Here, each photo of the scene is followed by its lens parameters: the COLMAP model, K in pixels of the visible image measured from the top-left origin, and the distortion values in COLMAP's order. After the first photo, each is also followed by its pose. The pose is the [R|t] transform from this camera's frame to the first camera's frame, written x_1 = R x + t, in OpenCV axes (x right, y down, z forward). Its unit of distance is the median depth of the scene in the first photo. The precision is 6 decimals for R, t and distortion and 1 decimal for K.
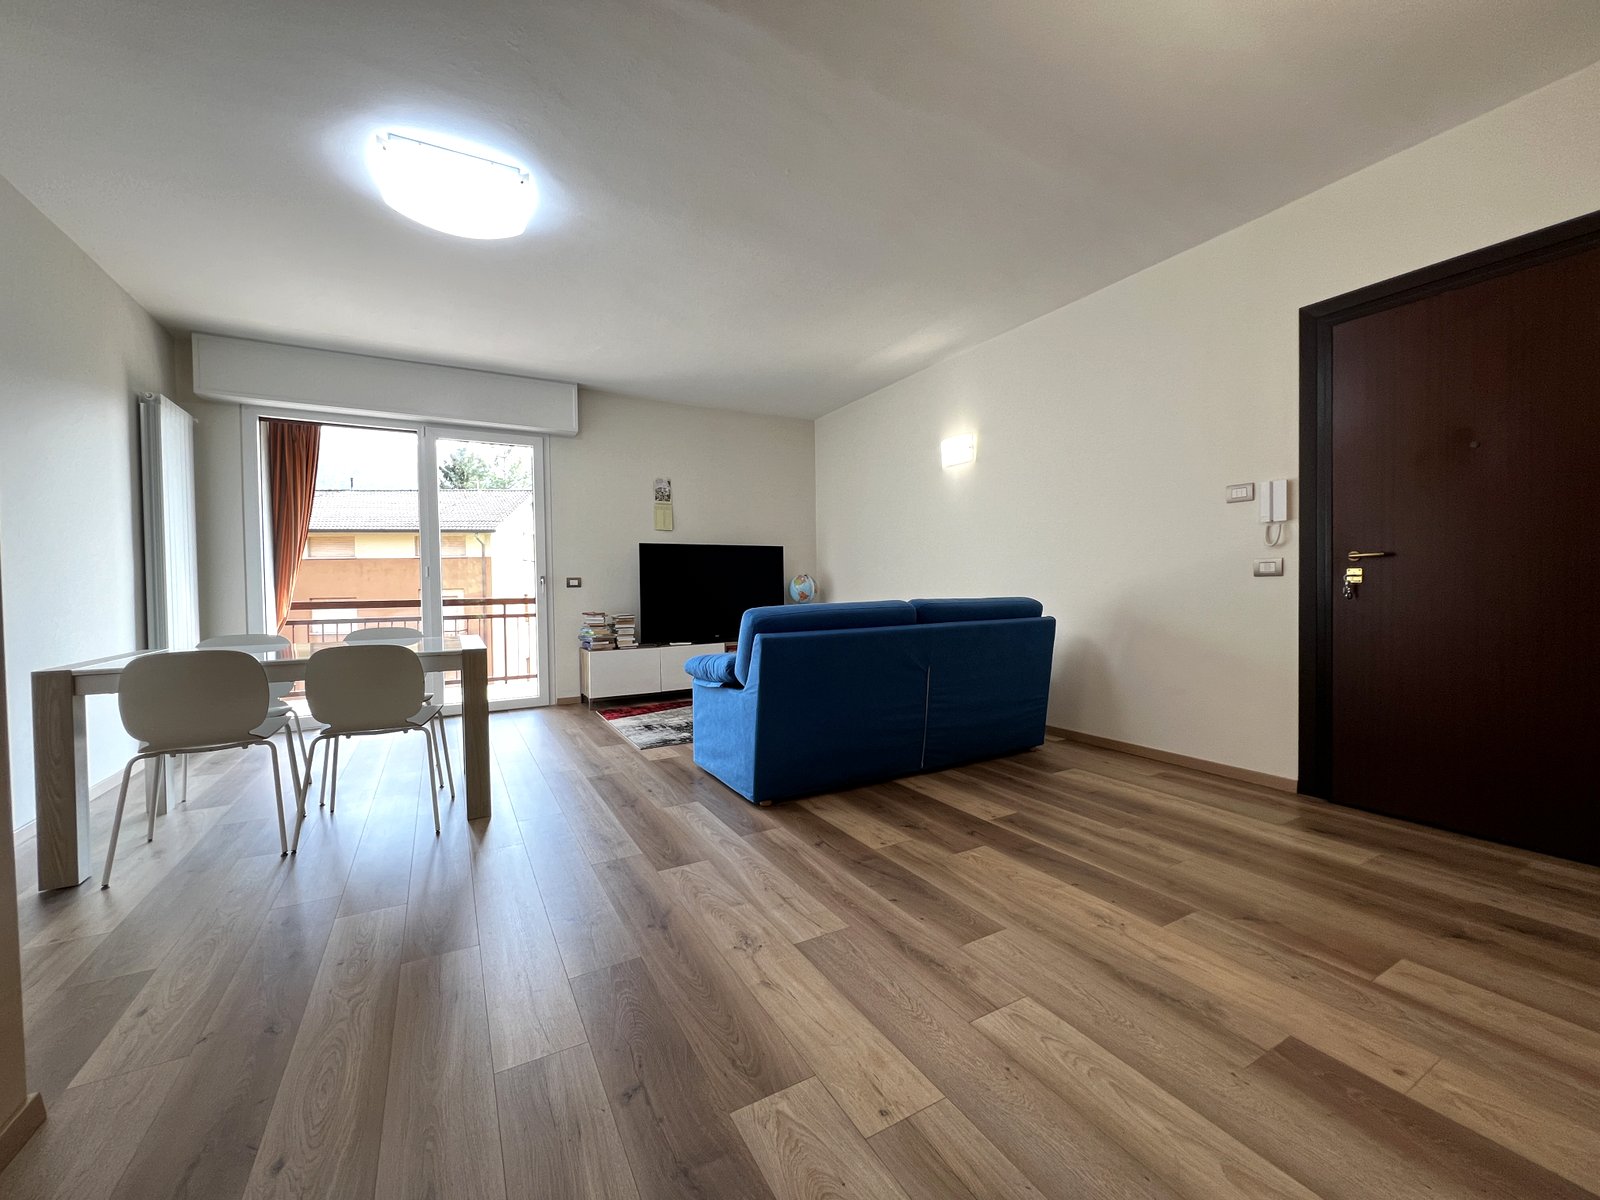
lens RADIAL K [[643.0, 0, 795.3], [0, 643.0, 599.9], [0, 0, 1]] dist [-0.007208, 0.002279]
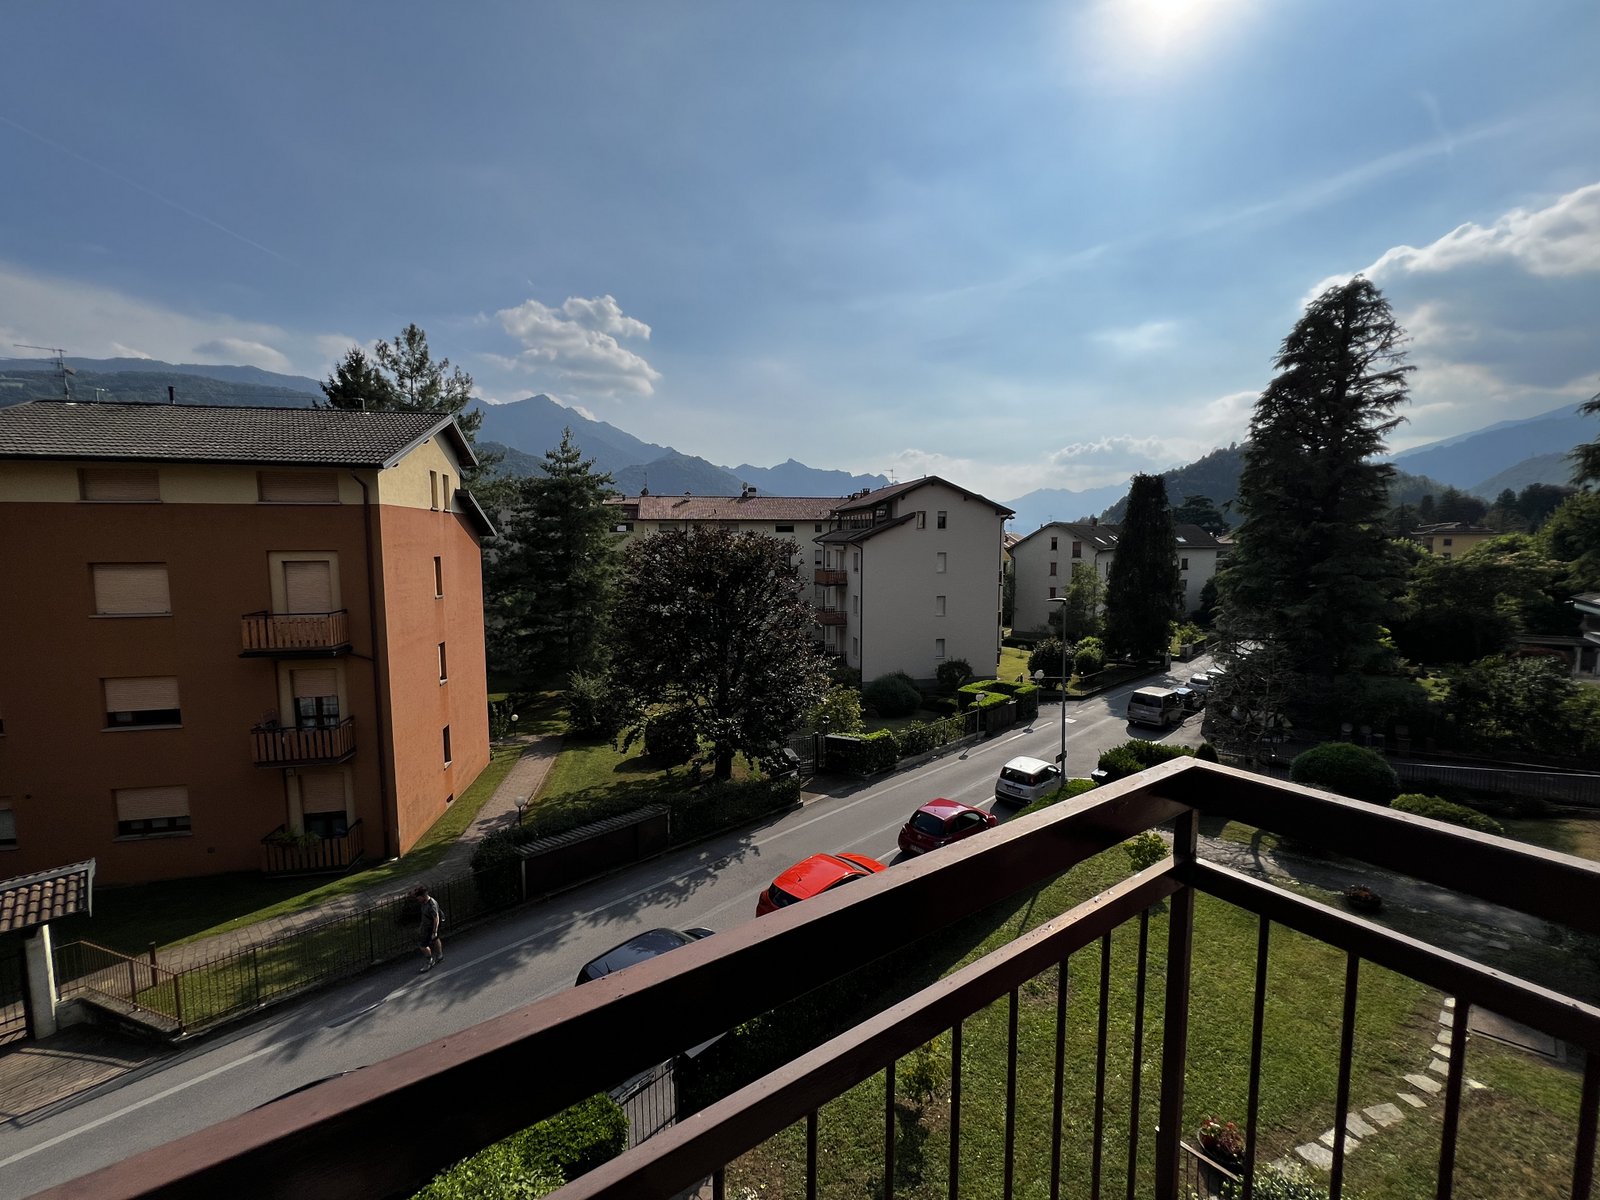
lens RADIAL K [[643.0, 0, 796.9], [0, 643.0, 599.1], [0, 0, 1]] dist [-0.007208, 0.002279]
pose [[0.995979, 0.008394, 0.089196, -0.431567], [-0.014460, 0.997608, 0.067588, -0.097131], [-0.088415, -0.068606, 0.993718, 1.329999]]
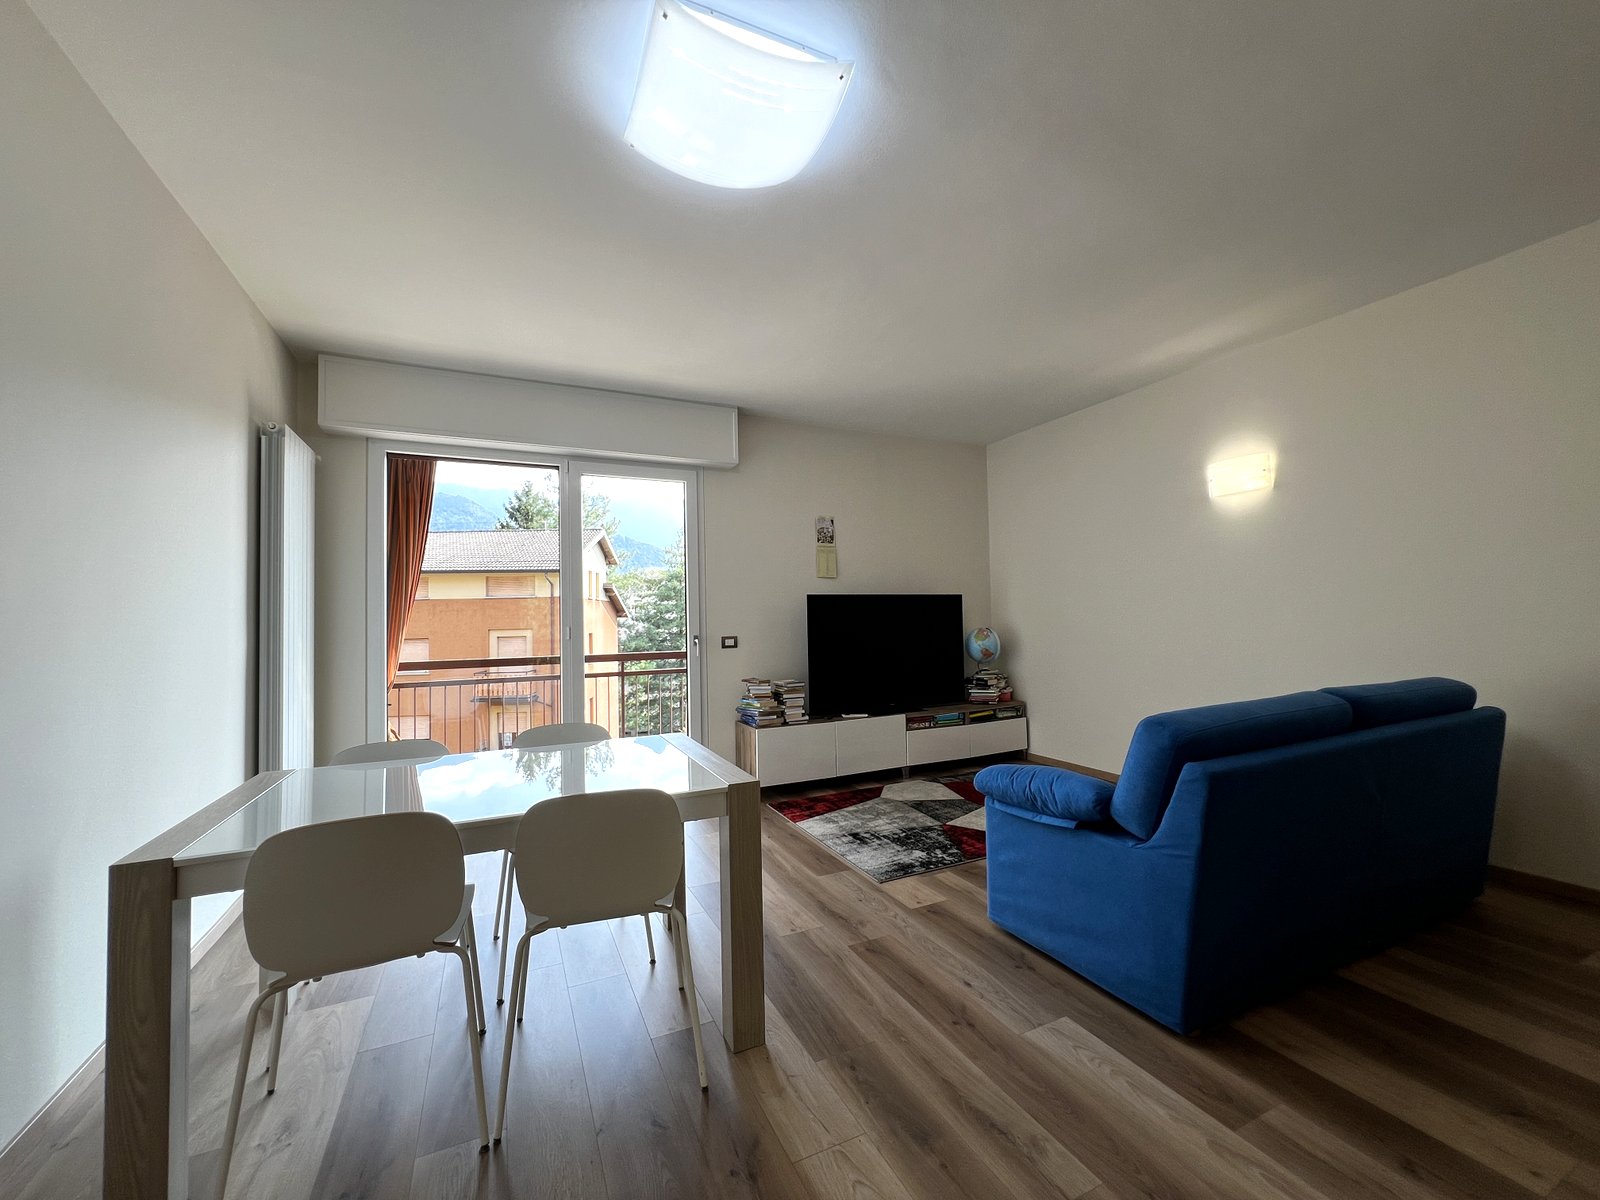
lens RADIAL K [[643.0, 0, 793.1], [0, 643.0, 598.2], [0, 0, 1]] dist [-0.007208, 0.002279]
pose [[0.997433, -0.008283, -0.071121, -0.213738], [0.004351, 0.998462, -0.055268, -0.039832], [0.071470, 0.054817, 0.995935, 0.181843]]
